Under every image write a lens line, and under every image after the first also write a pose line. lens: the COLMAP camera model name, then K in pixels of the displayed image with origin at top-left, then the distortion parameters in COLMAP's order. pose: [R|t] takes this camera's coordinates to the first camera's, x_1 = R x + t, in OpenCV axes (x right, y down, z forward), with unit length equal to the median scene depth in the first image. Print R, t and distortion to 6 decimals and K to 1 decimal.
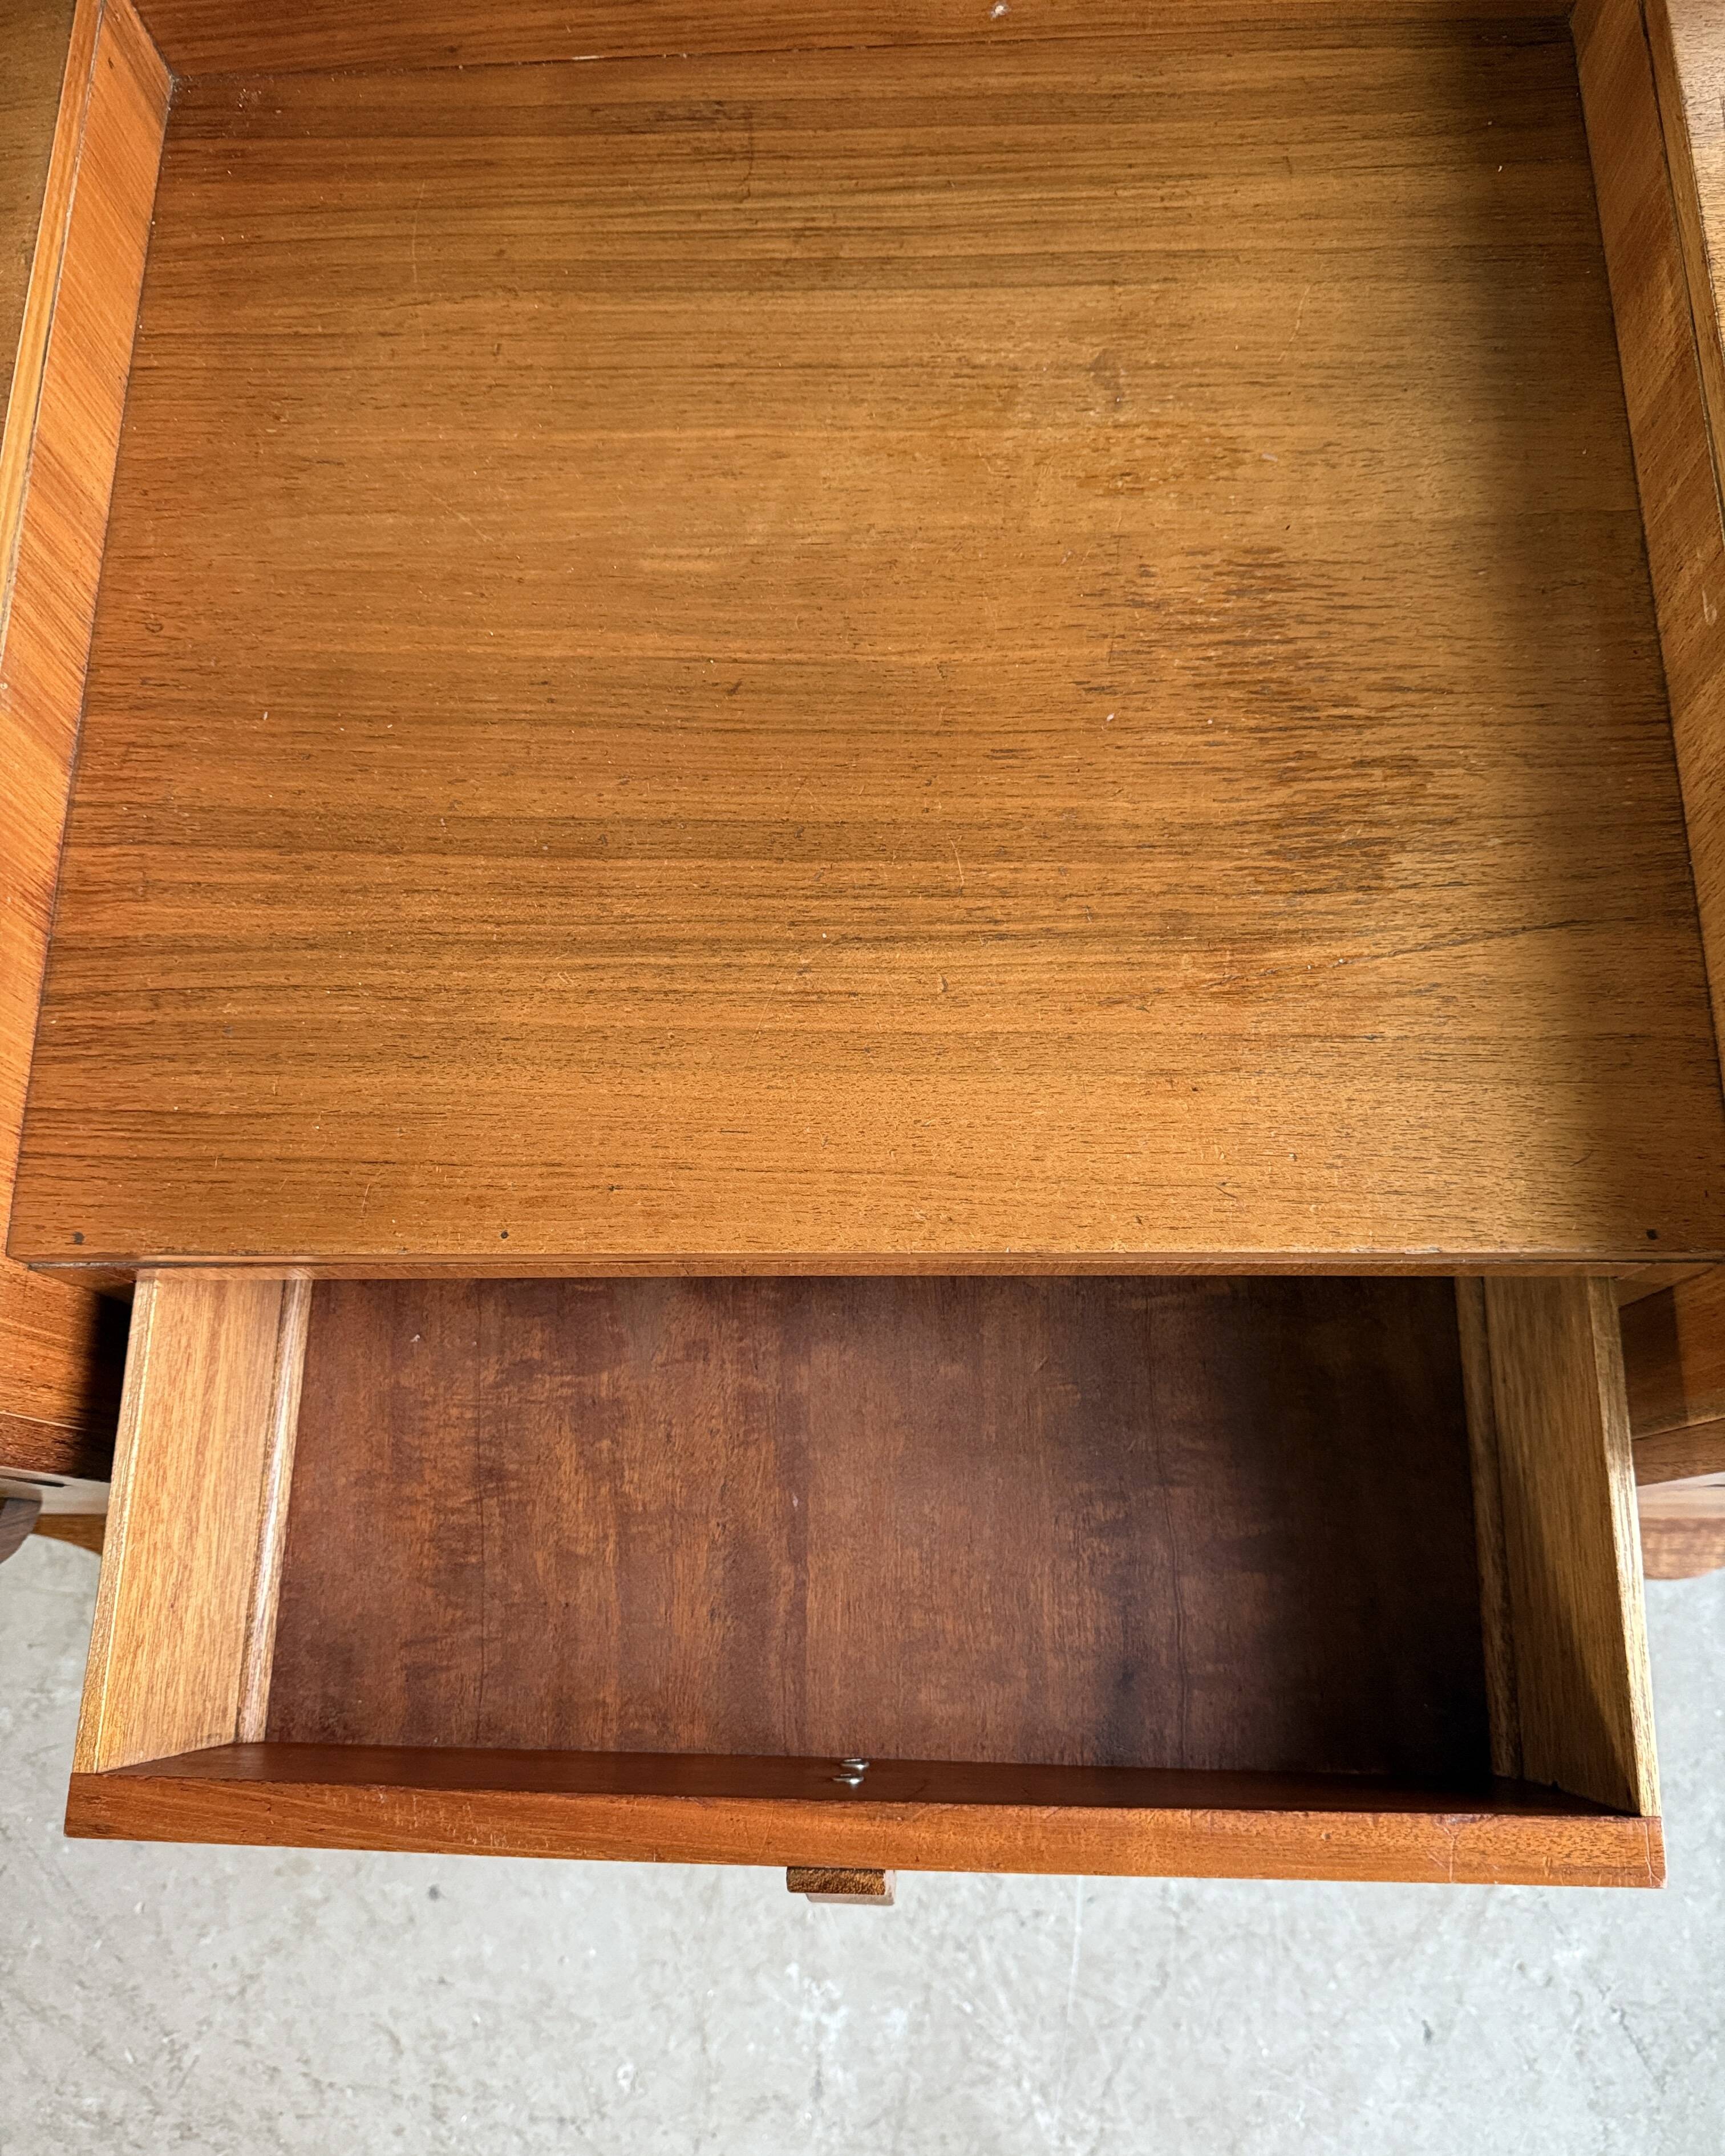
lens RADIAL K [[1646.7, 0, 871.4], [0, 1646.7, 1153.0], [0, 0, 1]] dist [-0.000575, -0.022370]
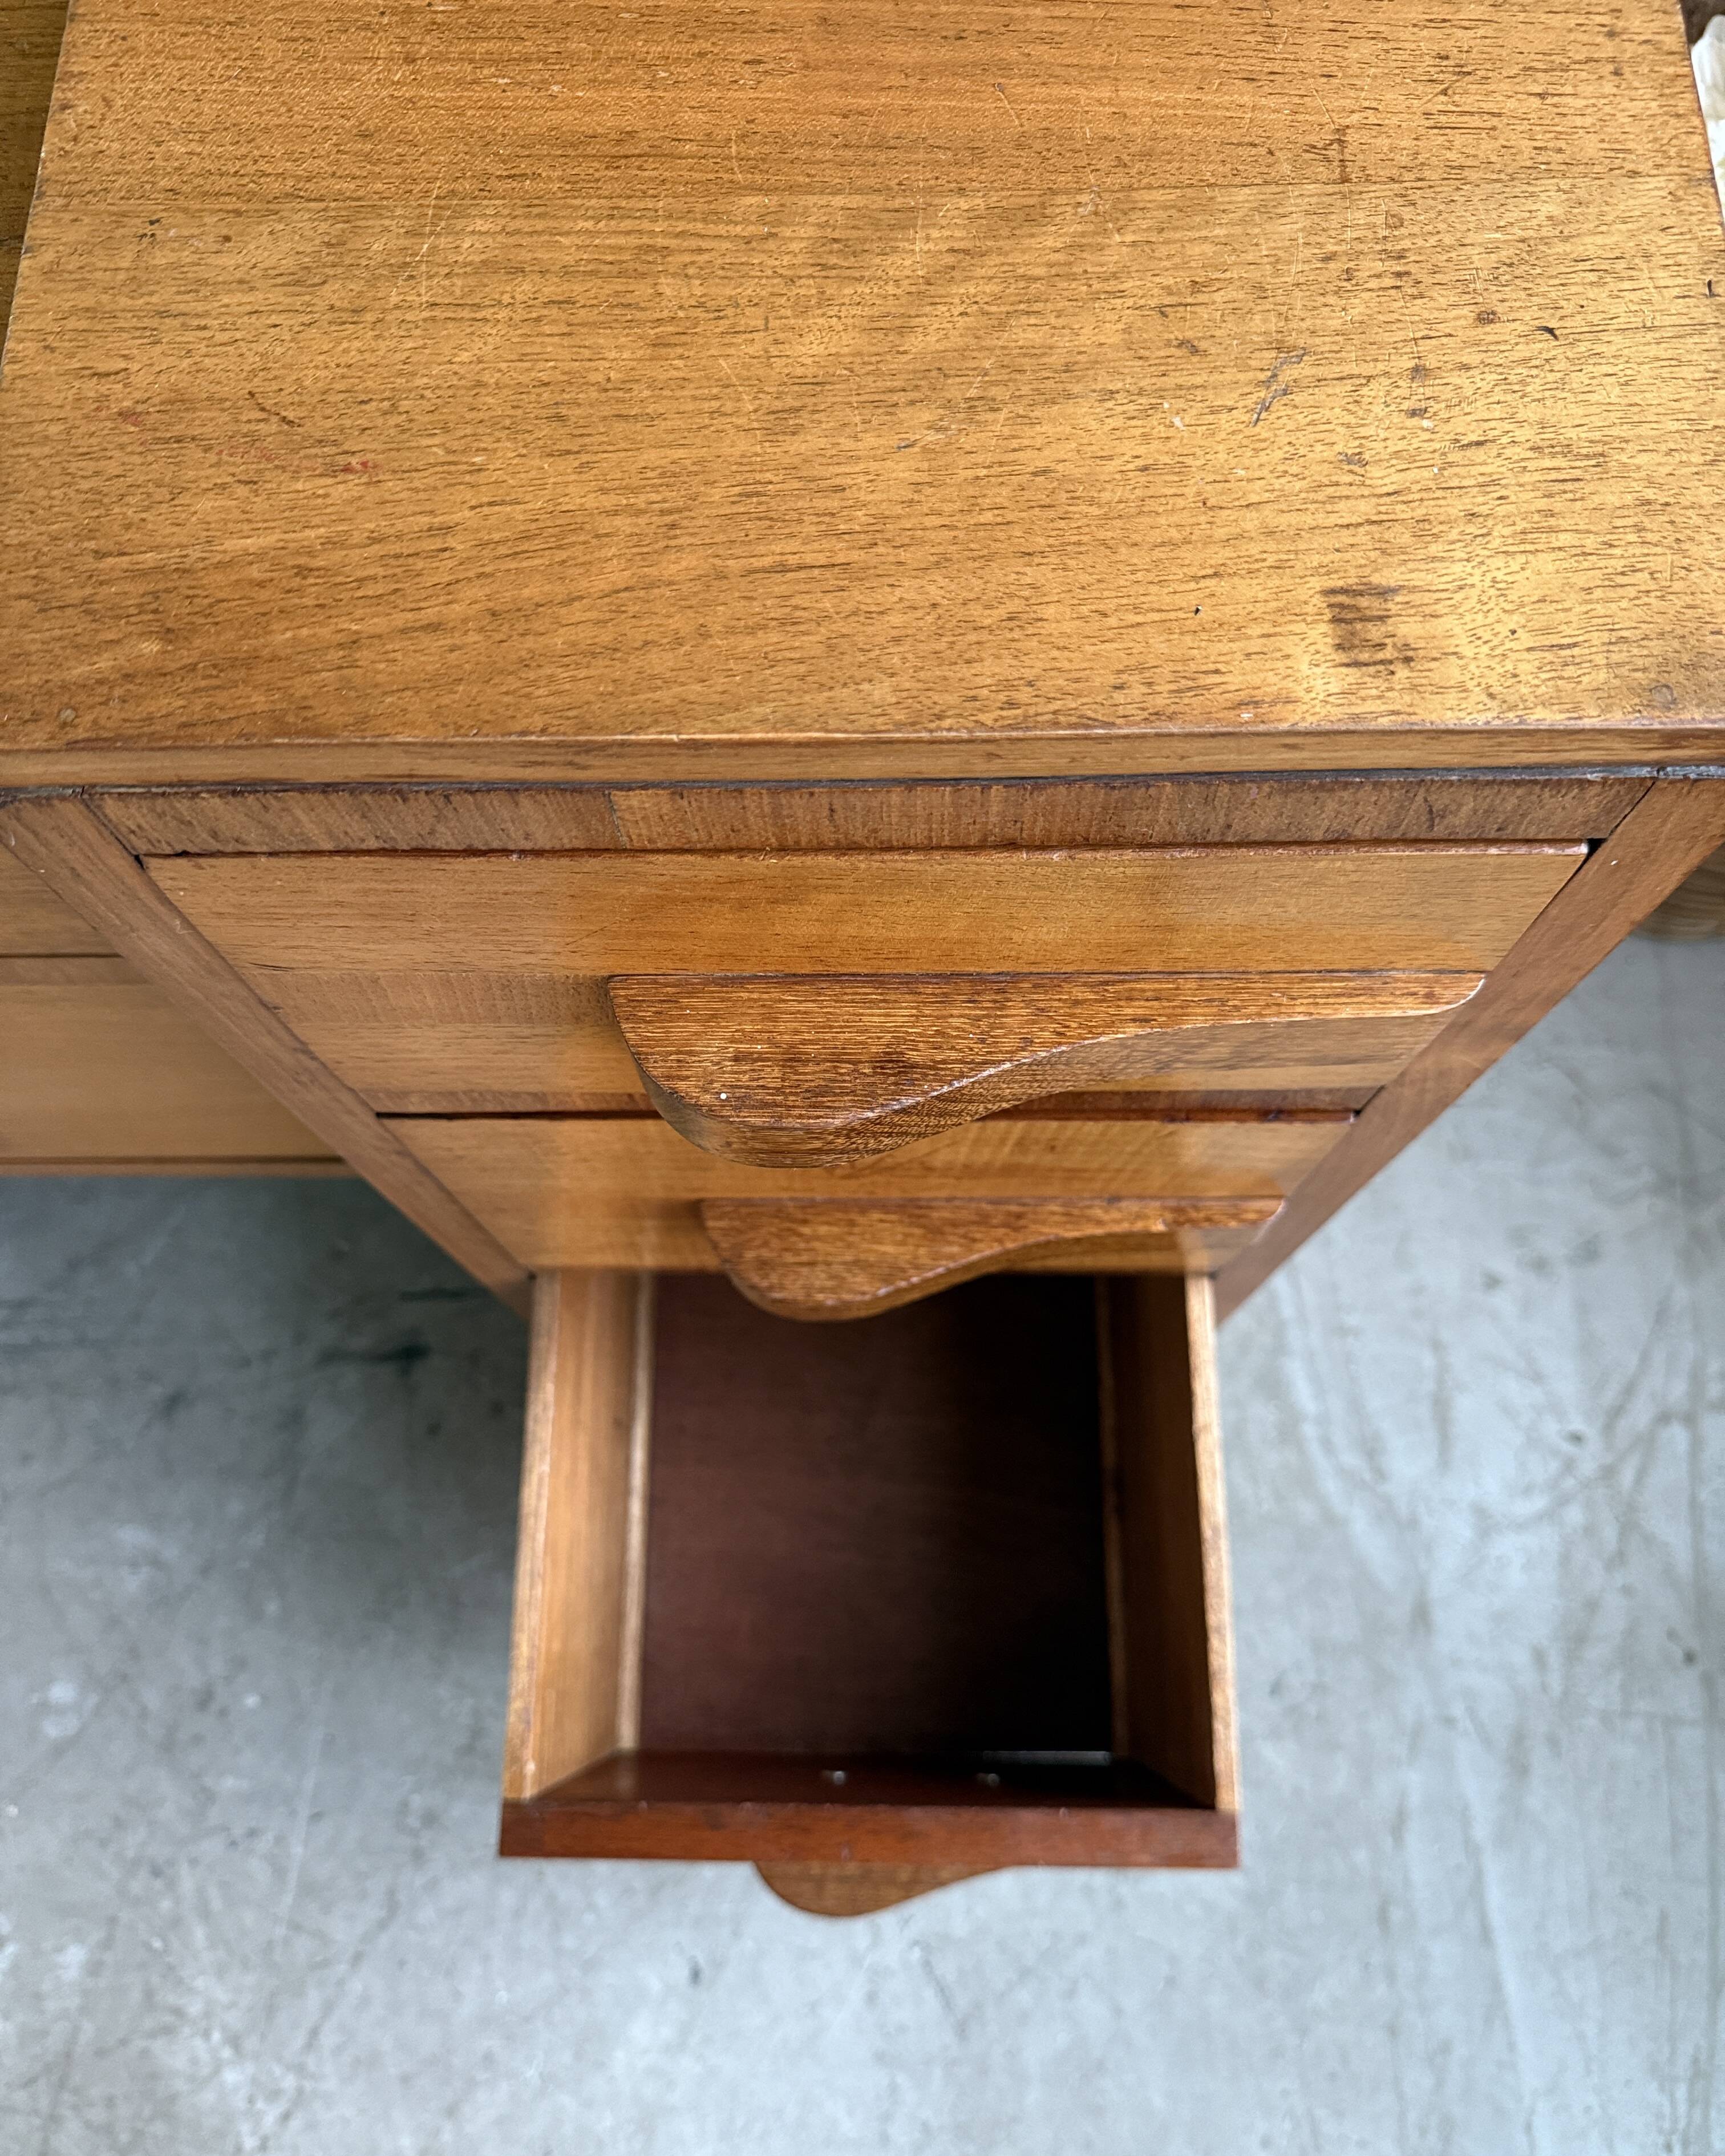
lens RADIAL K [[1646.7, 0, 847.6], [0, 1646.7, 1153.1], [0, 0, 1]] dist [-0.000575, -0.022370]
pose [[0.999265, 0.010288, 0.036933, 0.380354], [-0.009419, 0.999676, -0.023627, 0.134388], [-0.037164, 0.023262, 0.999038, 0.143191]]
